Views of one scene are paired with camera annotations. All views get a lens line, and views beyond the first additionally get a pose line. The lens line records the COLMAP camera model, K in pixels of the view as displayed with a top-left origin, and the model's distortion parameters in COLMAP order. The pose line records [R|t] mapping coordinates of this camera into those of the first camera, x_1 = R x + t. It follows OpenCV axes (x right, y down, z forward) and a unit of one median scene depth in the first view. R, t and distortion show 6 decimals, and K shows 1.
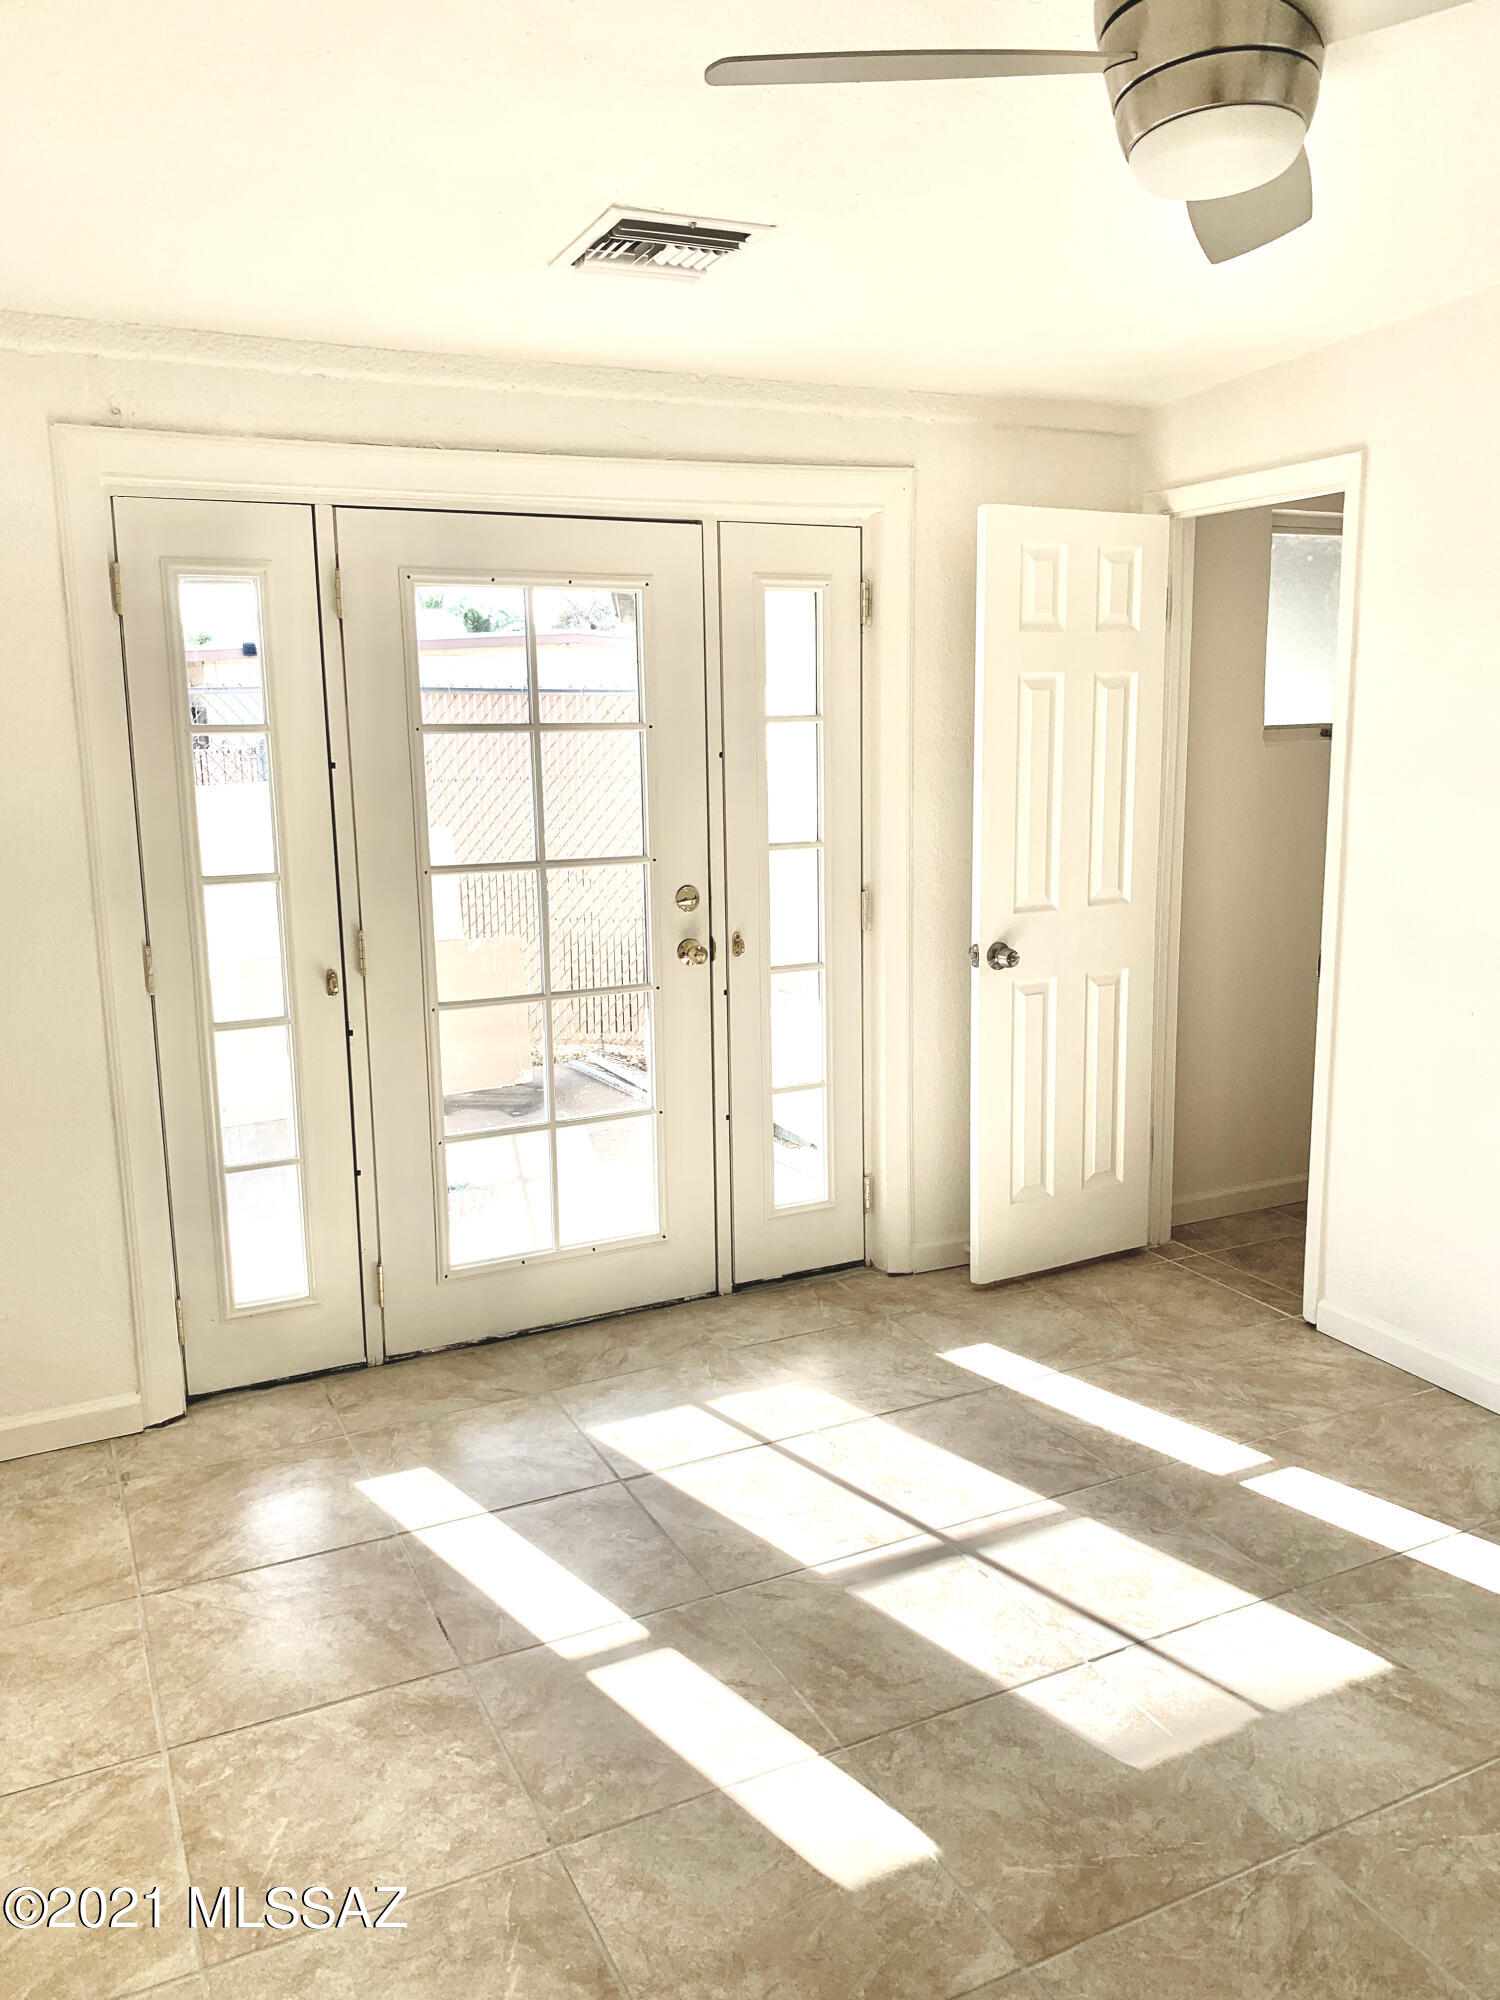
lens RADIAL K [[1536.9, 0, 742.0], [0, 1536.9, 988.2], [0, 0, 1]] dist [0.041691, -0.059517]
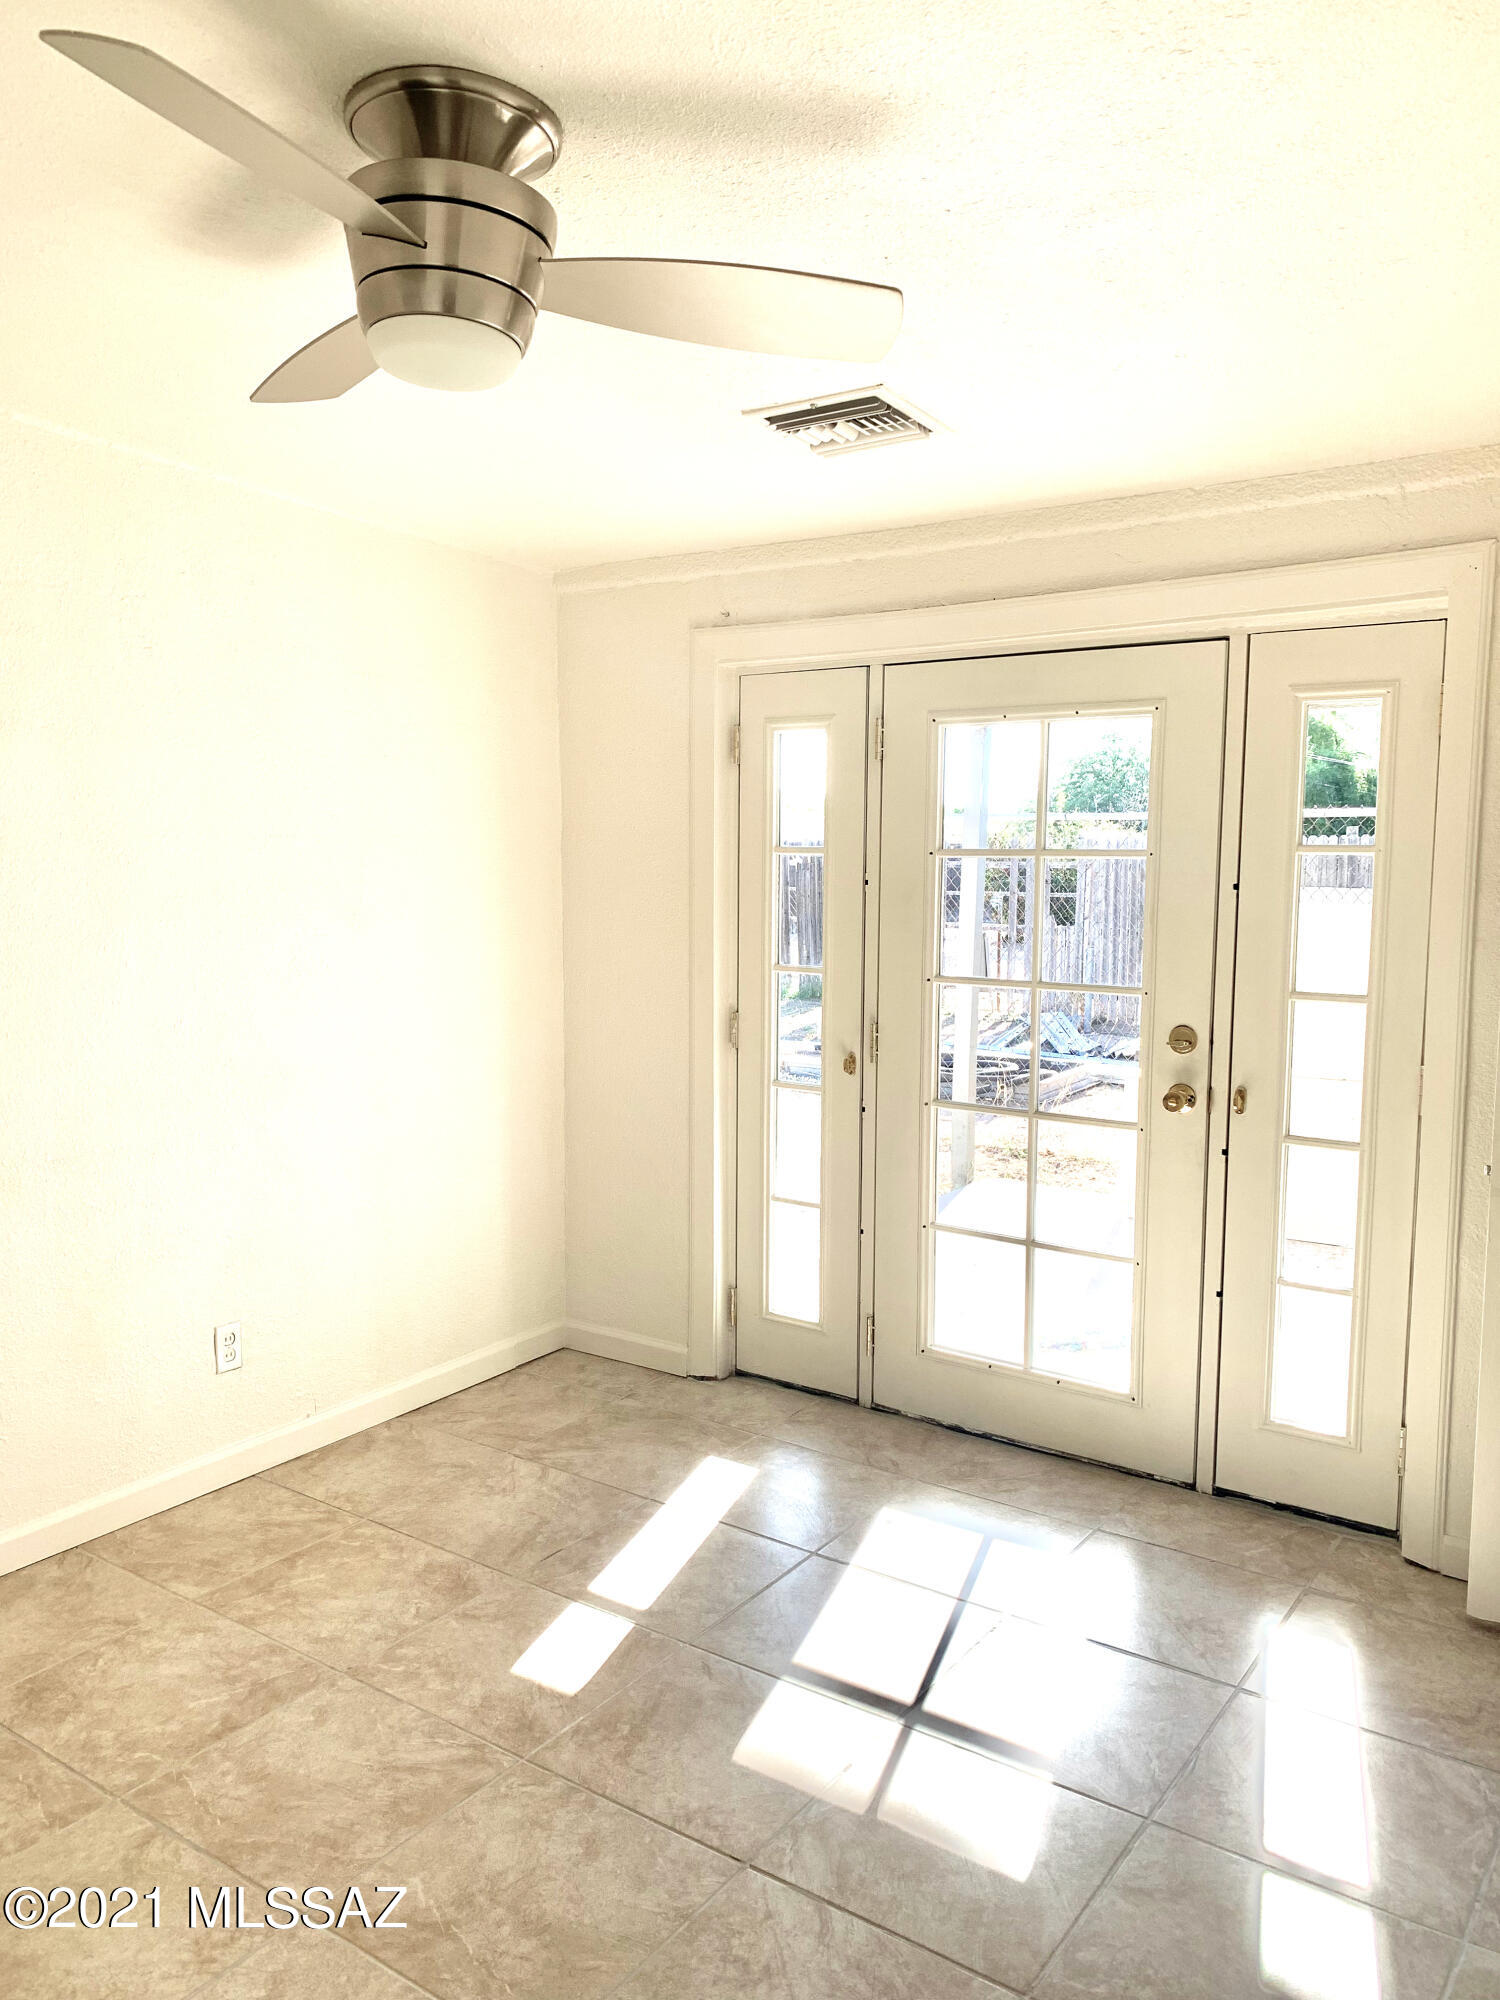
lens RADIAL K [[1536.9, 0, 739.0], [0, 1536.9, 1005.6], [0, 0, 1]] dist [0.041691, -0.059517]
pose [[0.474032, 0.112077, -0.873346, 0.708423], [-0.164904, 0.985616, 0.036978, -0.076849], [0.864928, 0.126490, 0.485695, 0.350149]]
